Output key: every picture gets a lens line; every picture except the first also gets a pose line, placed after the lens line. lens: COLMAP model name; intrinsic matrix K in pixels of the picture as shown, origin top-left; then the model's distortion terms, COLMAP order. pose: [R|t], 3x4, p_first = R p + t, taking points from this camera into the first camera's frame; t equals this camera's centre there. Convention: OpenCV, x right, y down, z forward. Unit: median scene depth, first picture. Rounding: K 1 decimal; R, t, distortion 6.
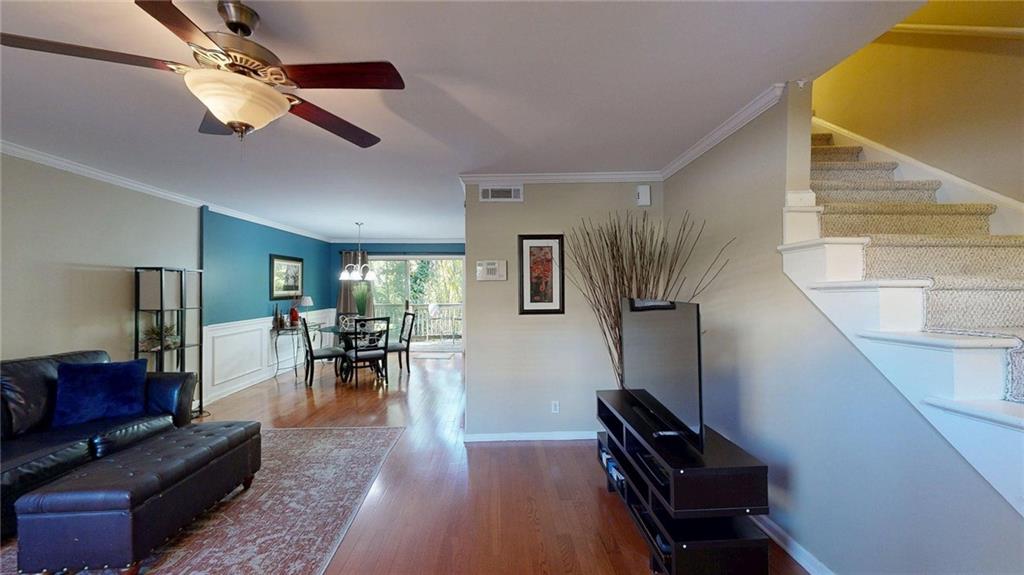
lens RADIAL K [[381.7, 0, 512.0], [0, 381.7, 287.5], [0, 0, 1]] dist [-0.000147, -0.000156]
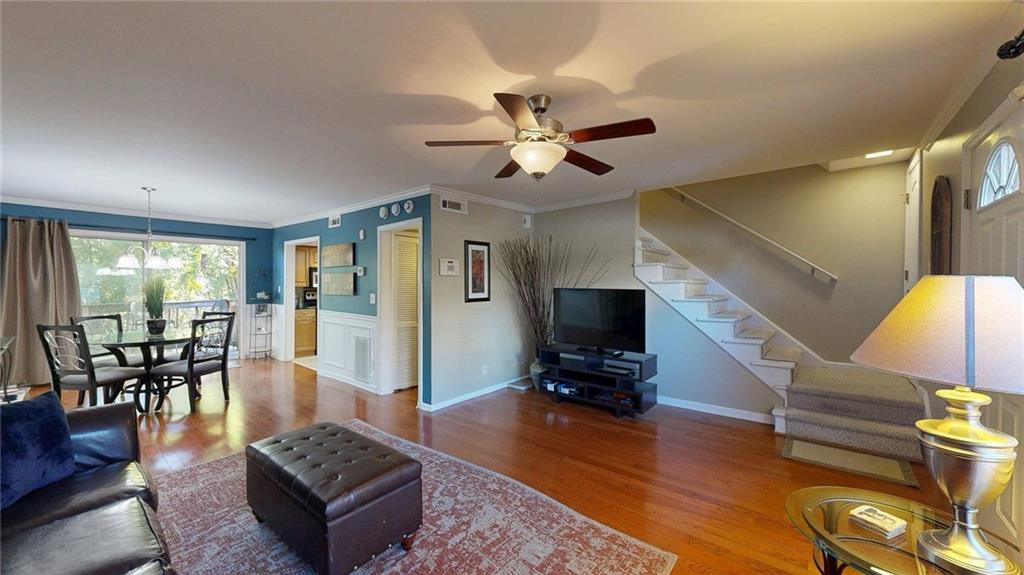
lens RADIAL K [[381.7, 0, 512.0], [0, 381.7, 287.5], [0, 0, 1]] dist [-0.000147, -0.000156]
pose [[0.667508, -0.004199, 0.744591, -0.705712], [-0.007715, 0.999891, 0.012555, 0.002581], [-0.744563, -0.014125, 0.667403, 0.023999]]
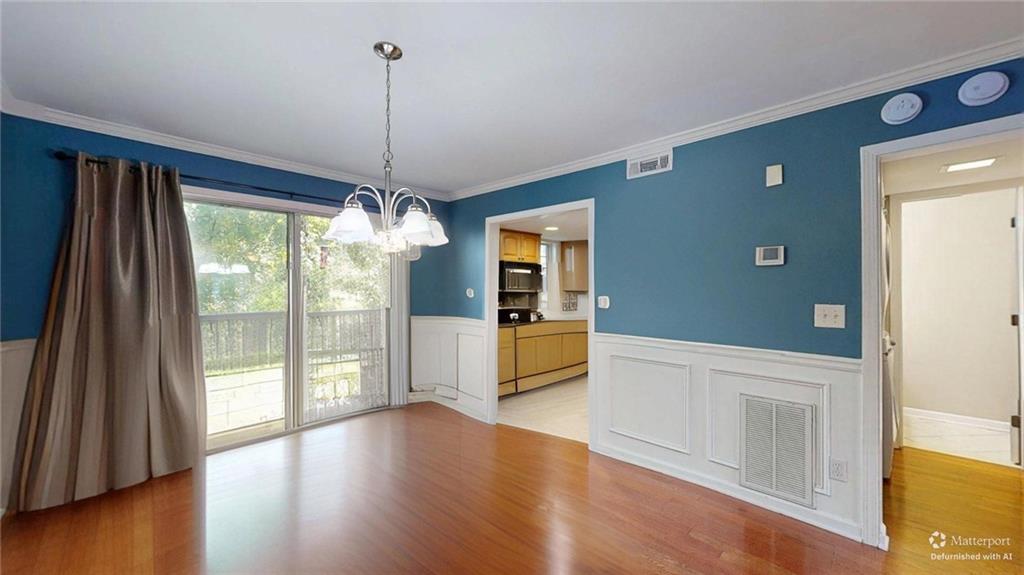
lens RADIAL K [[381.7, 0, 512.0], [0, 381.7, 287.5], [0, 0, 1]] dist [-0.000147, -0.000156]
pose [[0.724833, 0.005496, 0.688903, -0.785476], [-0.005504, 0.999982, -0.002187, 0.020860], [-0.688903, -0.002206, 0.724851, 1.080521]]
